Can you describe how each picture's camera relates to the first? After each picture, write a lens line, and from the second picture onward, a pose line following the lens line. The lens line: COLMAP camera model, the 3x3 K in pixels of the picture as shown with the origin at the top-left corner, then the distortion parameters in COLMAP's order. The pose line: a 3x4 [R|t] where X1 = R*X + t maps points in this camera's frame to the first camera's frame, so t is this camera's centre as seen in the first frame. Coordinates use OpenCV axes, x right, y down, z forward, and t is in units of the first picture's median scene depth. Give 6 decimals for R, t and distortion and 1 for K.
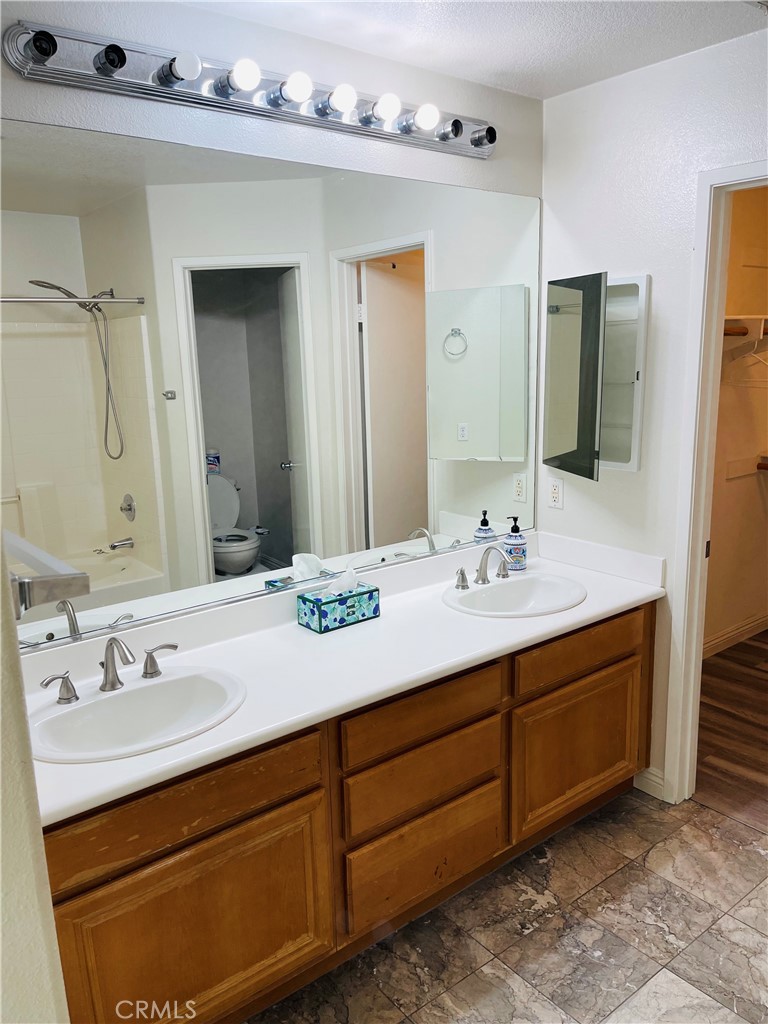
lens RADIAL K [[777.9, 0, 394.3], [0, 777.9, 512.8], [0, 0, 1]] dist [0.066981, -0.087737]
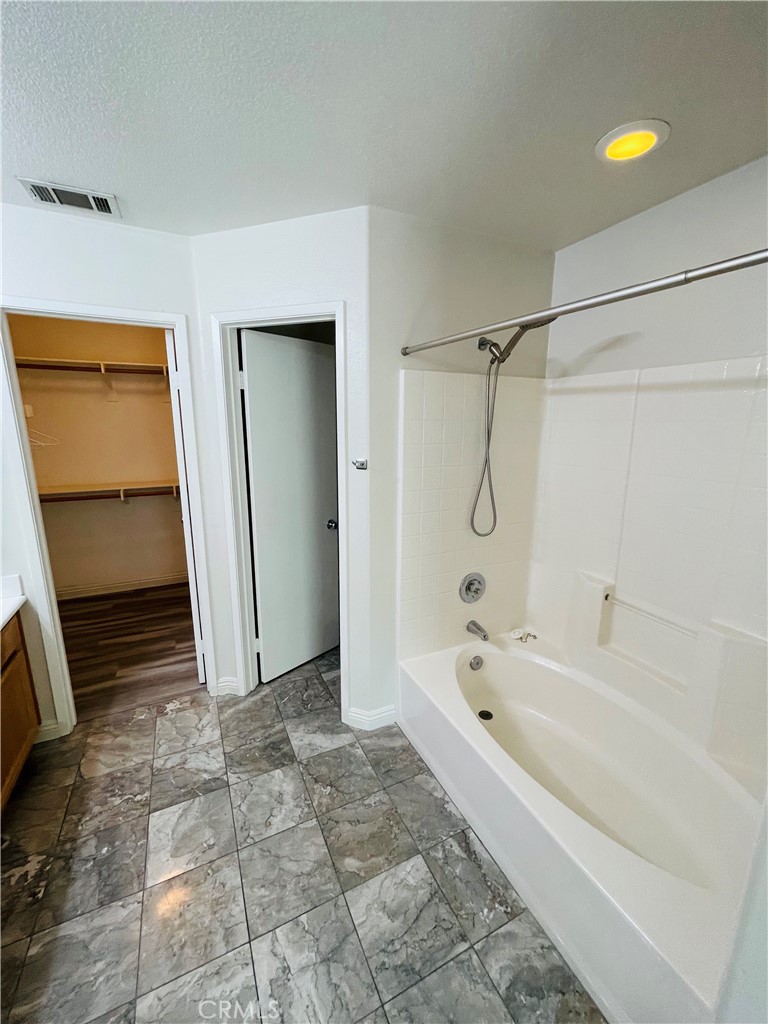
lens RADIAL K [[412.5, 0, 382.1], [0, 412.5, 504.7], [0, 0, 1]] dist [-0.001858, 0.000345]
pose [[0.226874, -0.172361, 0.958551, -0.219032], [0.190511, 0.973056, 0.129878, -0.040536], [-0.955109, 0.153148, 0.253598, 0.234436]]
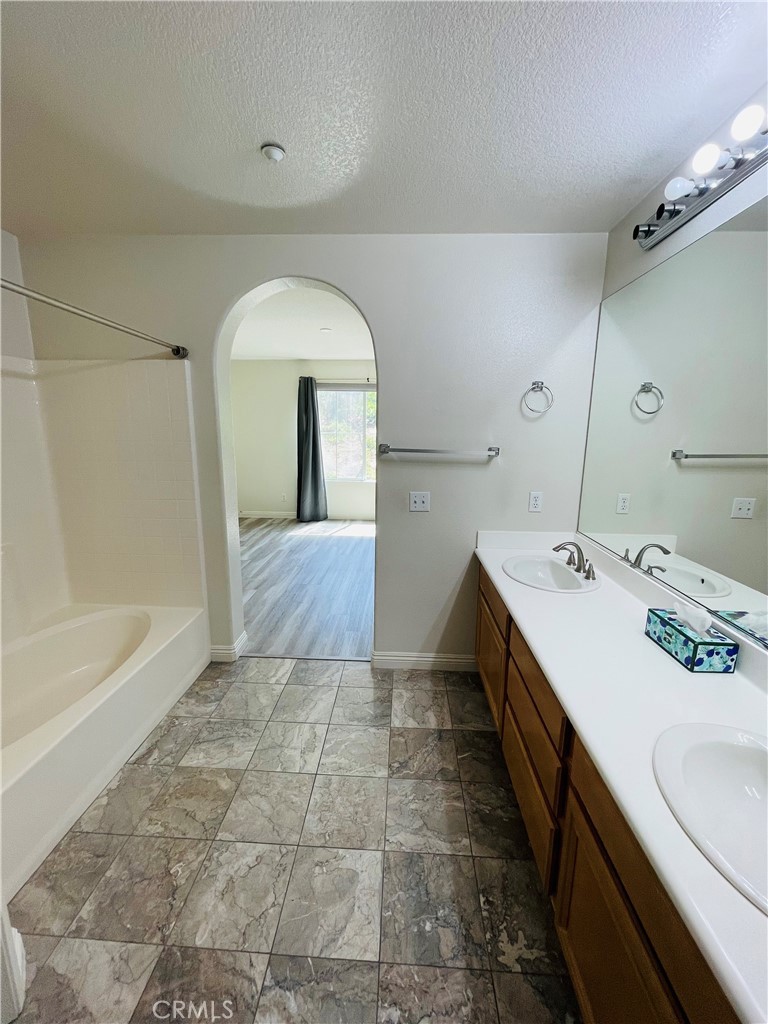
lens RADIAL K [[412.5, 0, 381.3], [0, 412.5, 508.0], [0, 0, 1]] dist [-0.001858, 0.000345]
pose [[-0.670139, 0.156816, -0.725481, 0.606202], [-0.148344, 0.929410, 0.337923, -0.174037], [0.727260, 0.334076, -0.599571, 1.054974]]
